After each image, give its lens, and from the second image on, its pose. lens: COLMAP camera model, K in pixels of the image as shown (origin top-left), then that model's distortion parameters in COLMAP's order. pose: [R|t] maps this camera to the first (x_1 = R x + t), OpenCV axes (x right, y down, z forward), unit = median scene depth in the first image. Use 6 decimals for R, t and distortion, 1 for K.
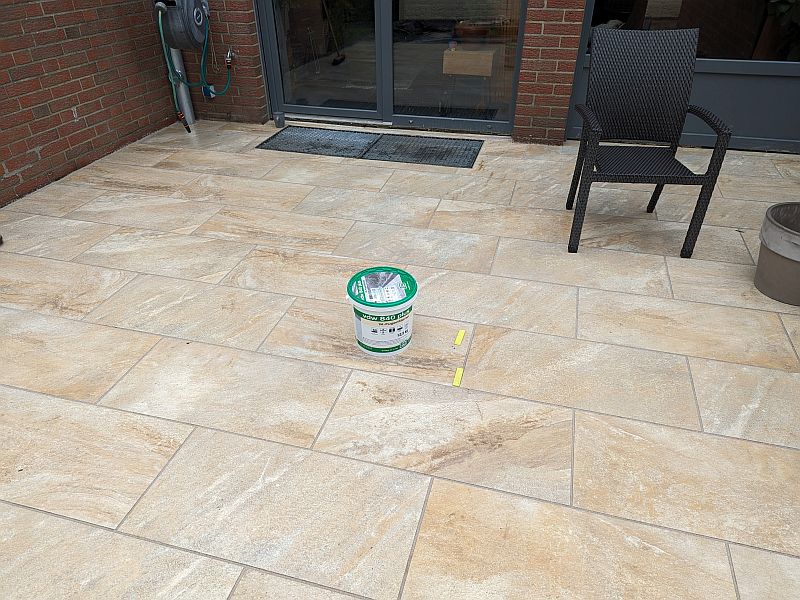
lens RADIAL K [[570.1, 0, 398.5], [0, 570.1, 309.3], [0, 0, 1]] dist [0.066678, -0.059327]
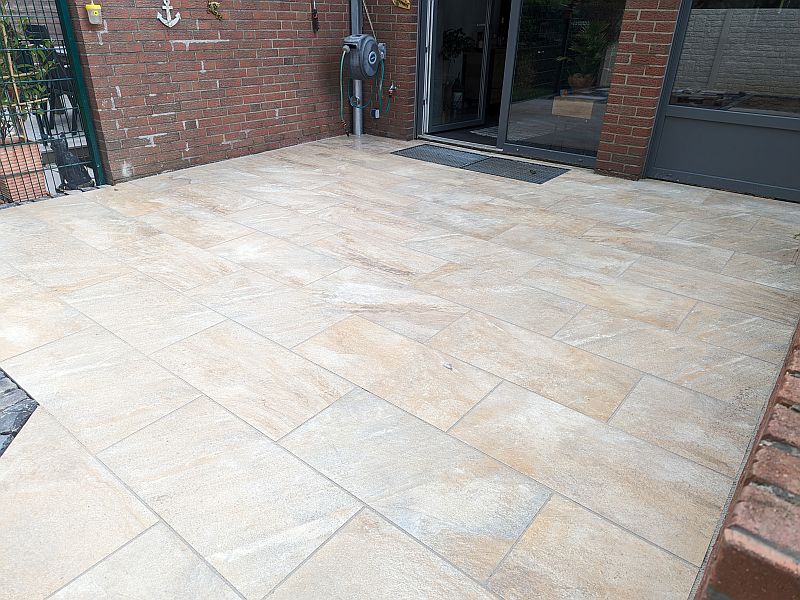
lens RADIAL K [[570.1, 0, 398.5], [0, 570.1, 309.3], [0, 0, 1]] dist [0.066678, -0.059327]
pose [[0.914215, 0.205616, -0.349189, 0.338535], [-0.242966, 0.967770, -0.066250, 0.166939], [0.324312, 0.145407, 0.934708, -0.199601]]
